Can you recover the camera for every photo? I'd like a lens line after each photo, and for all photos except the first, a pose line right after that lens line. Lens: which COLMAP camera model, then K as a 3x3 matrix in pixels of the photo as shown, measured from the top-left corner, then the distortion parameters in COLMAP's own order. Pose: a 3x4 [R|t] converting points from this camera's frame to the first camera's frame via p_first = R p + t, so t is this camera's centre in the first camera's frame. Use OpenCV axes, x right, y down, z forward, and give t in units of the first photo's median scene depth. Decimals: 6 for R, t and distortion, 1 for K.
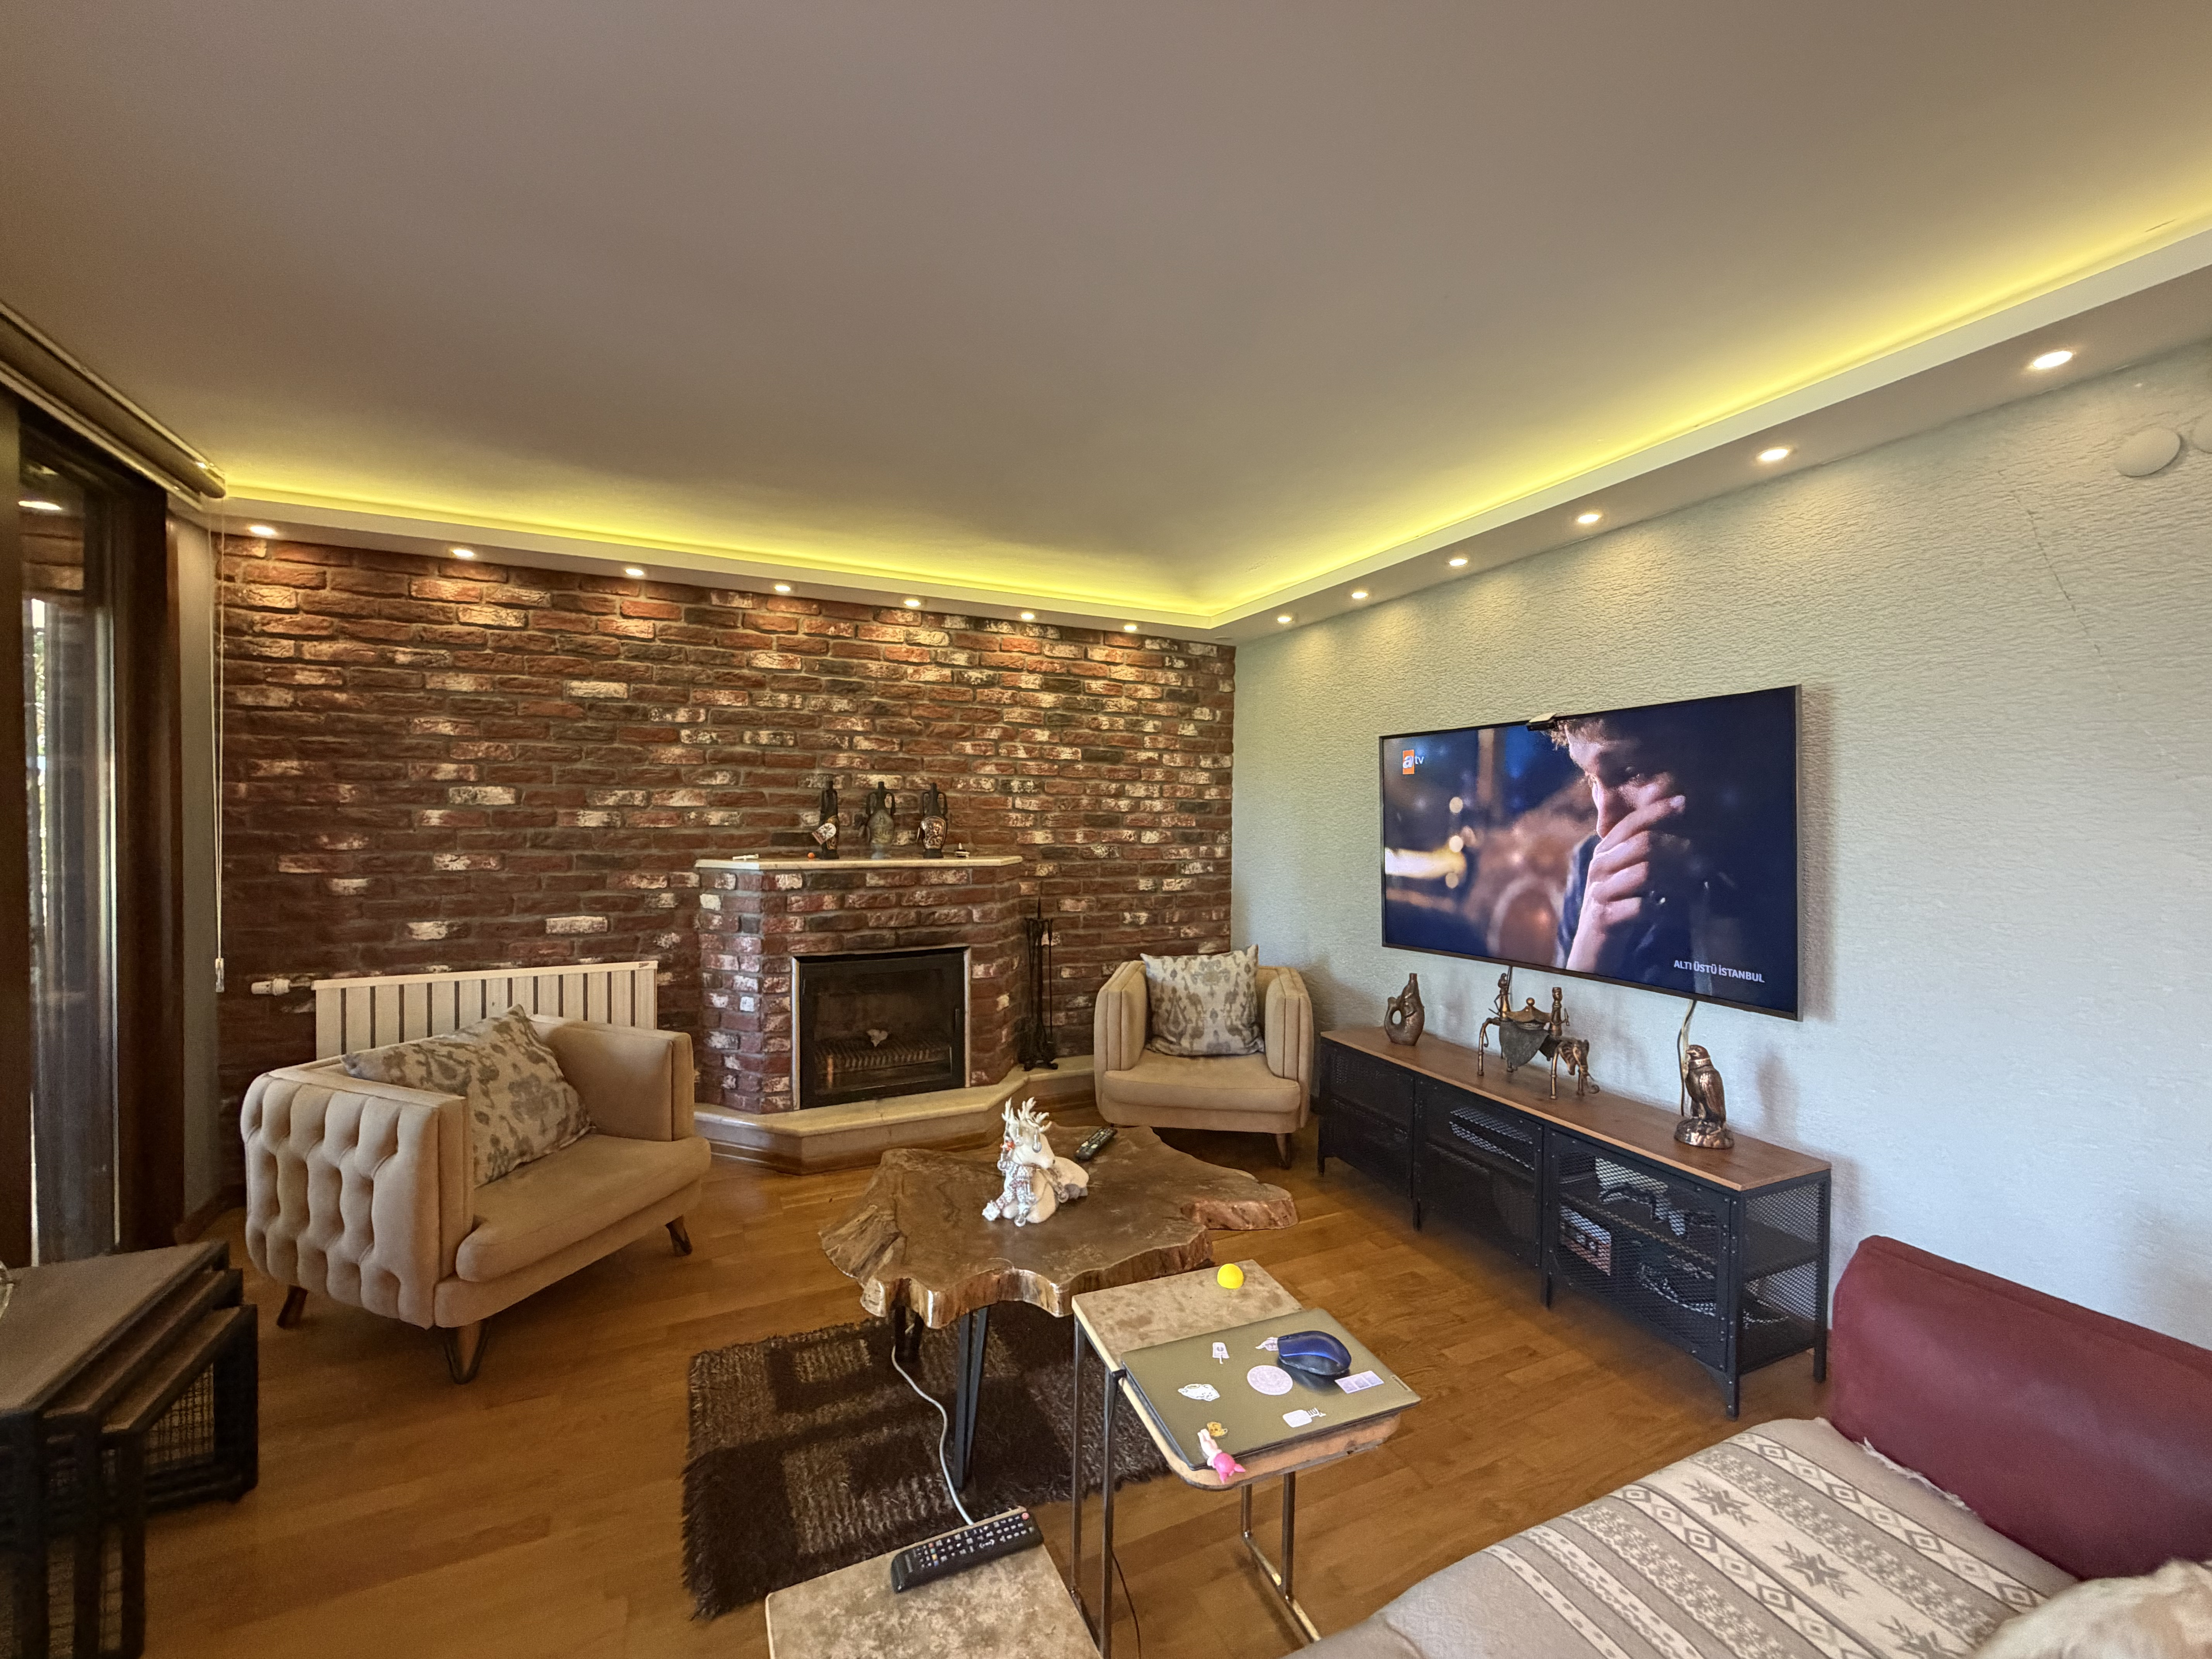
lens RADIAL K [[882.7, 0, 1098.9], [0, 882.7, 832.9], [0, 0, 1]] dist [-0.000577, 0.000196]
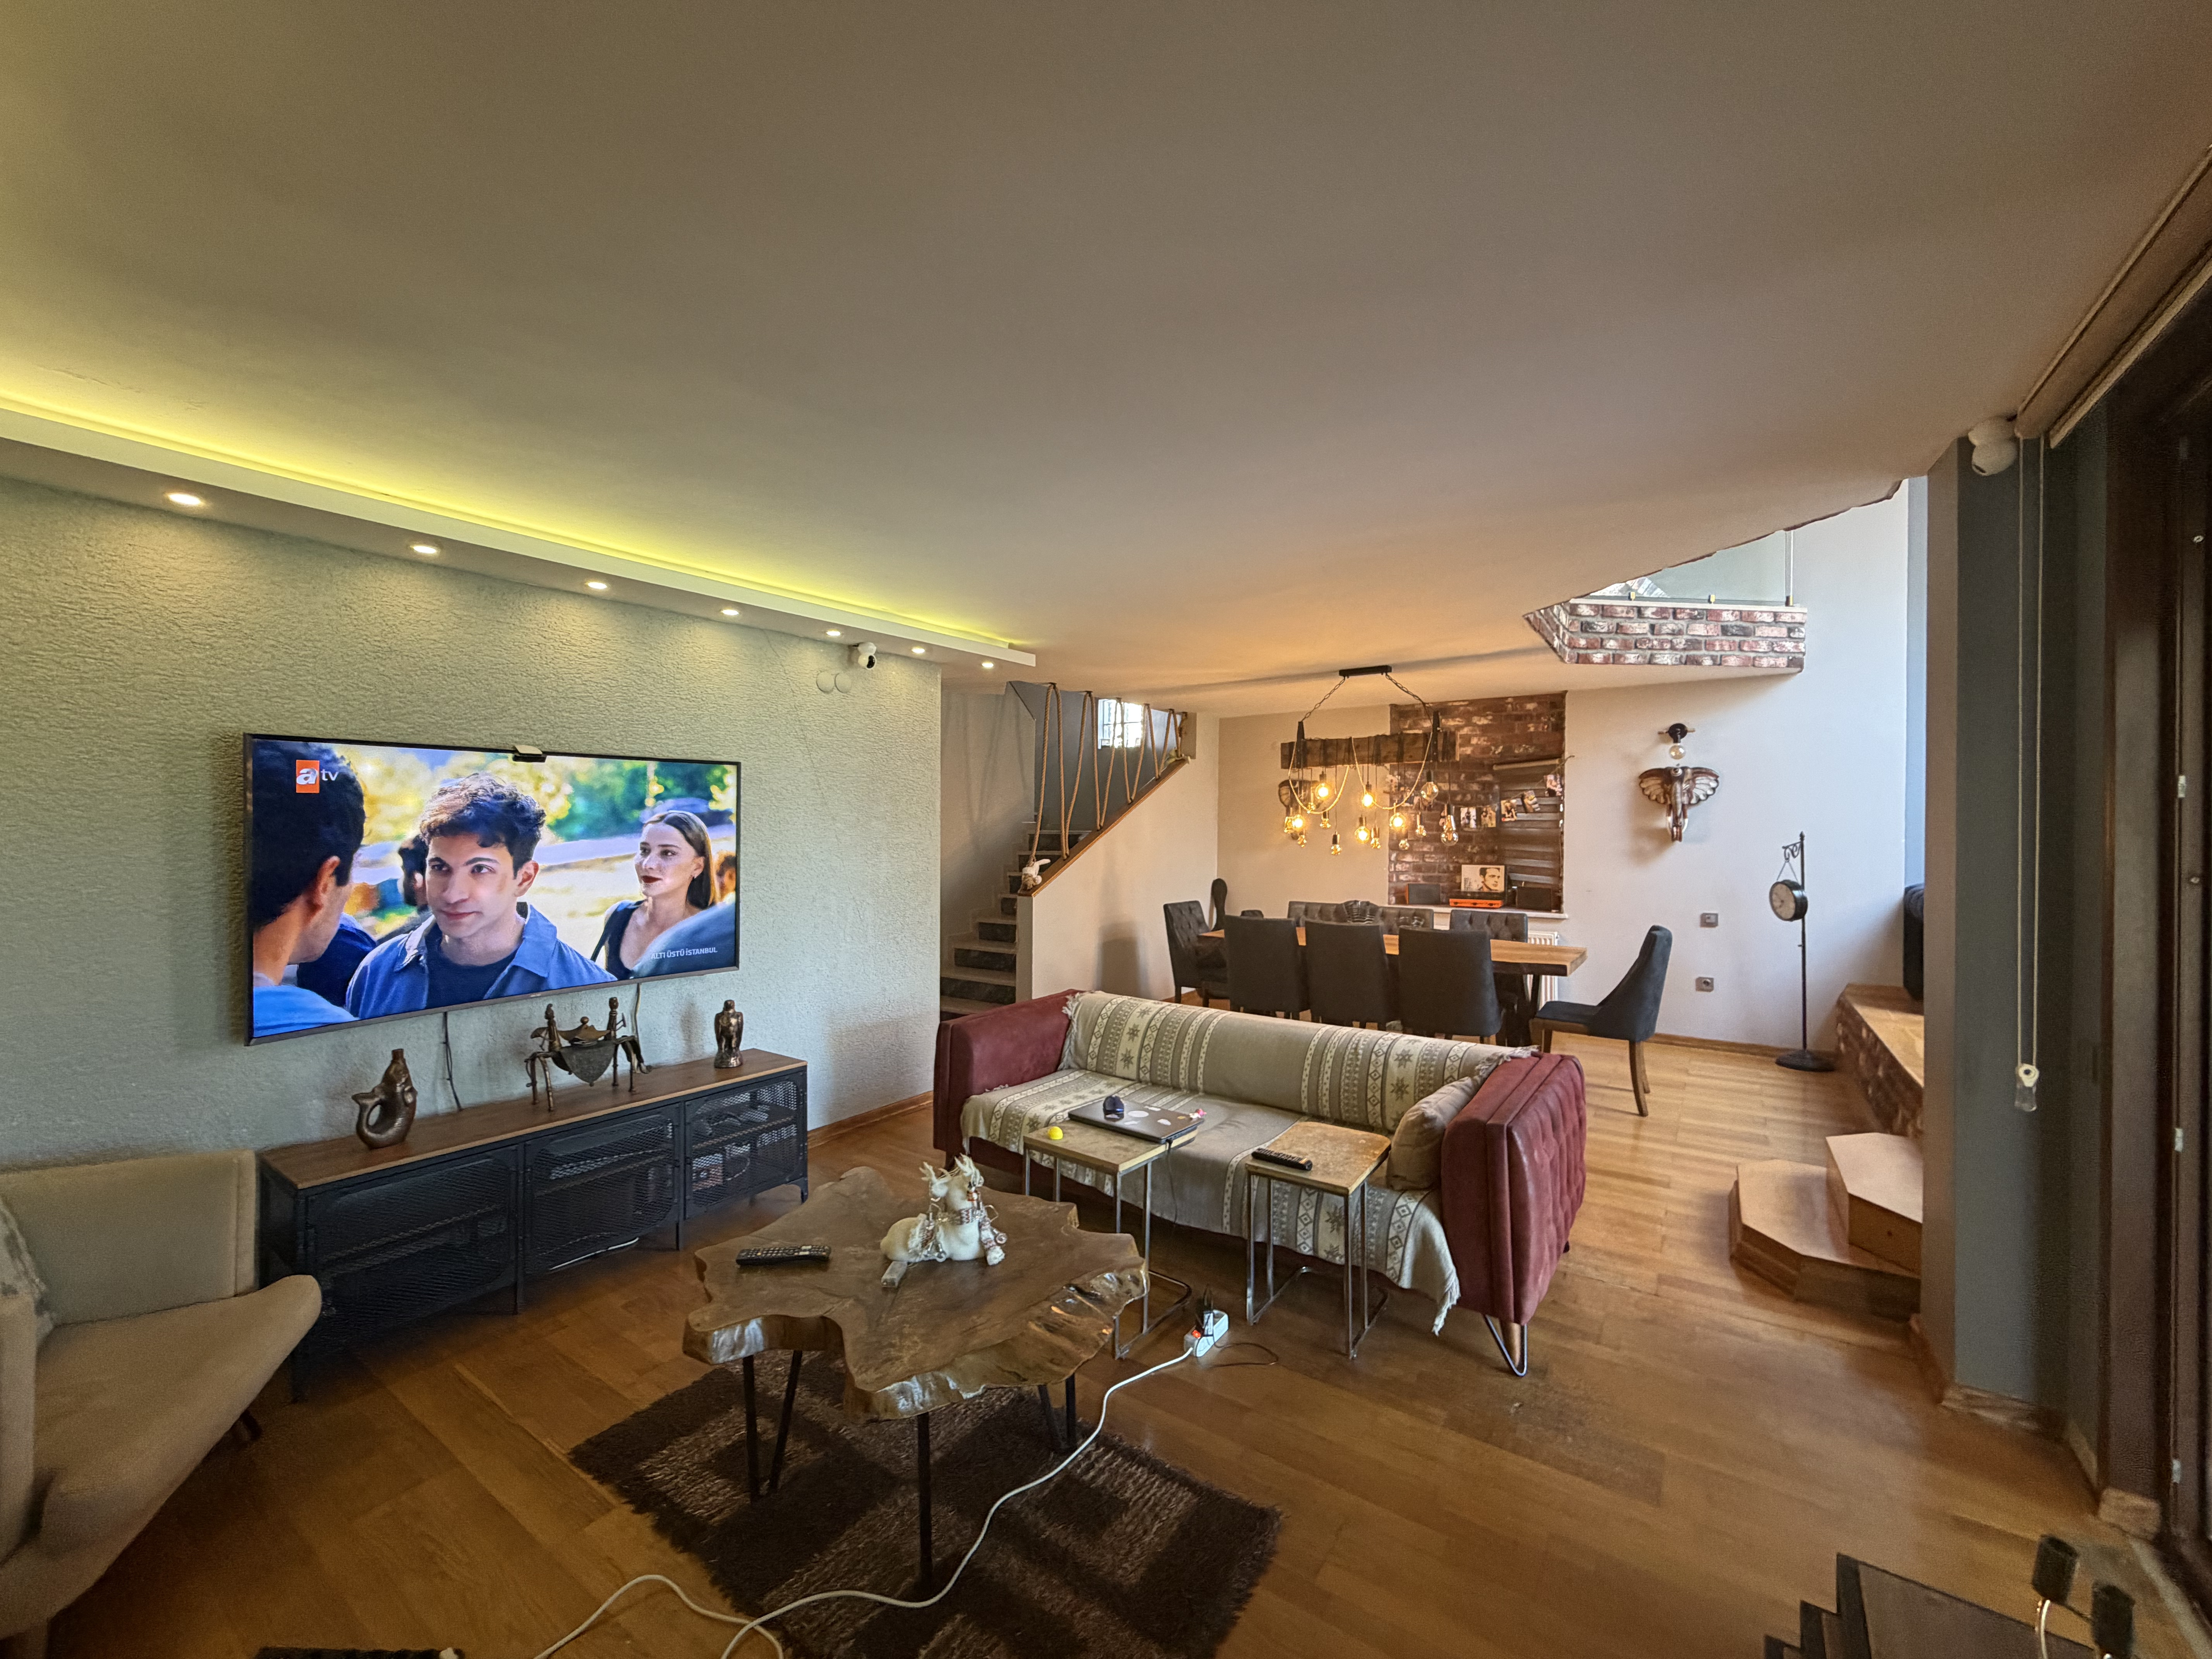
lens RADIAL K [[882.7, 0, 1098.8], [0, 882.7, 830.1], [0, 0, 1]] dist [-0.000577, 0.000196]
pose [[-0.500640, -0.016714, 0.865494, -0.591431], [0.004339, 0.999753, 0.021816, -0.048061], [-0.865645, 0.014678, -0.500443, 0.782458]]
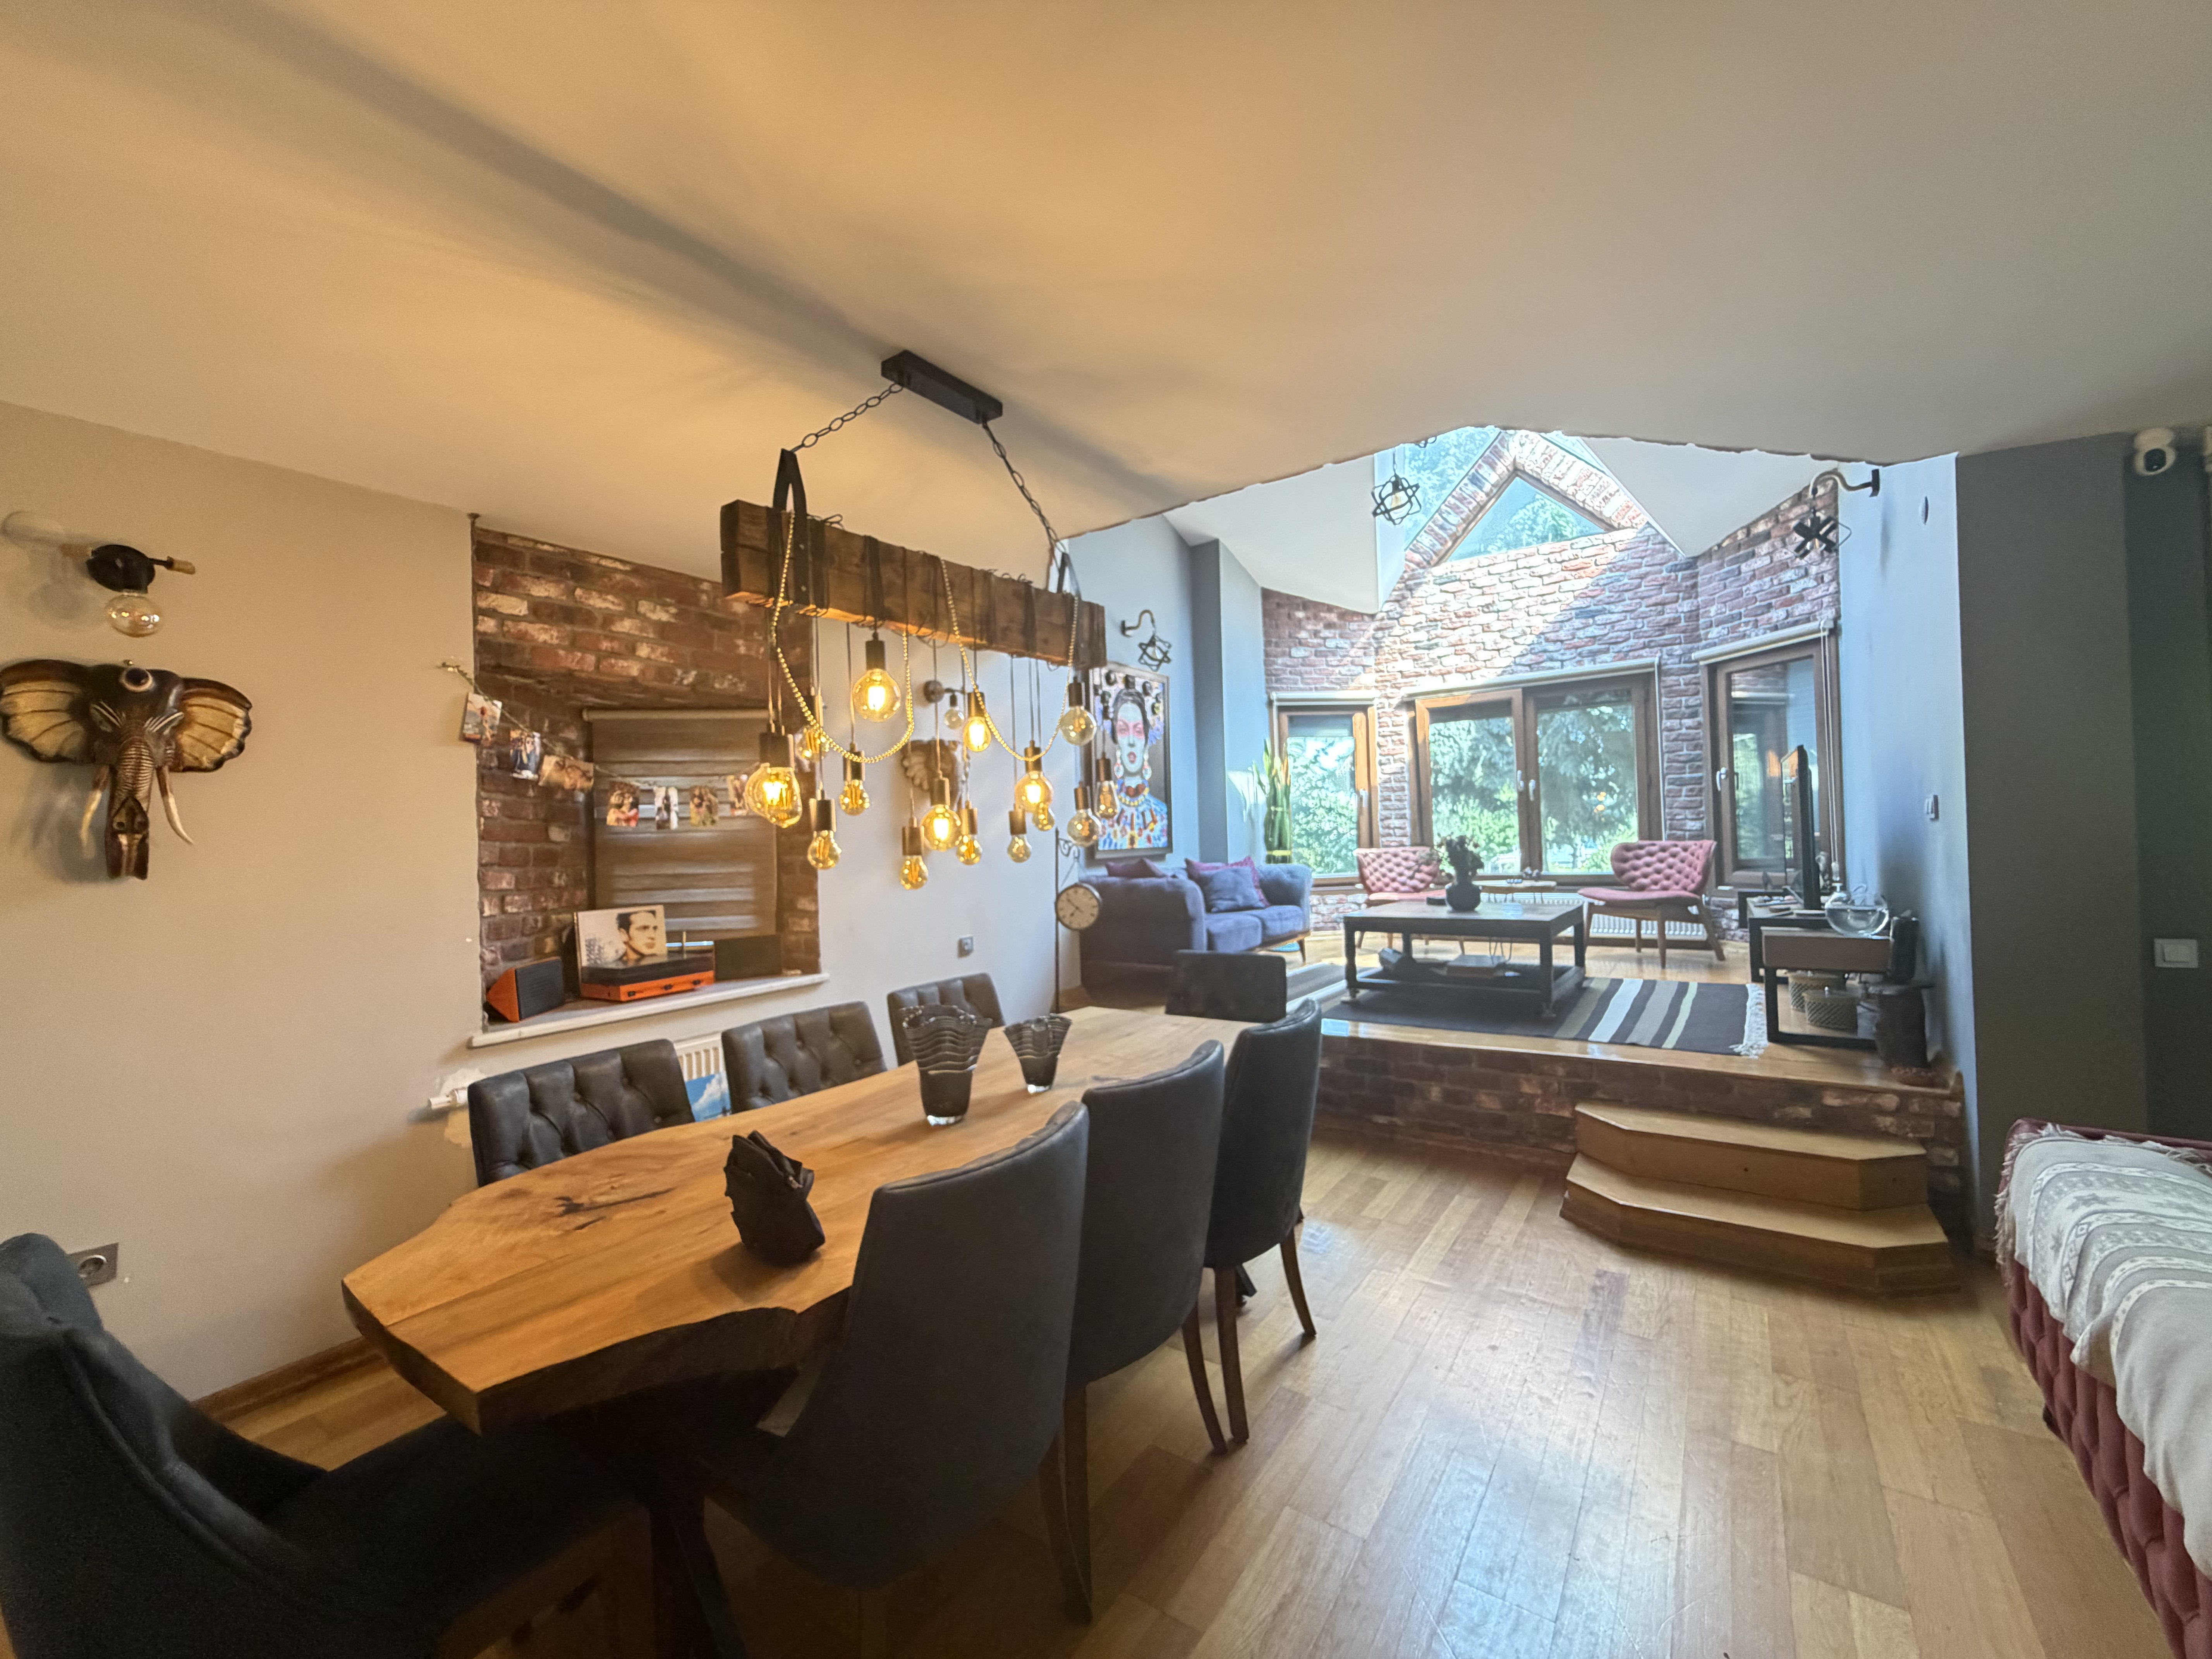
lens RADIAL K [[882.7, 0, 1100.9], [0, 882.7, 830.4], [0, 0, 1]] dist [-0.000577, 0.000196]
pose [[-0.870508, 0.012948, -0.491984, 0.721942], [0.014603, 0.999893, 0.000477, -0.000911], [0.491937, -0.006769, -0.870604, 0.145291]]
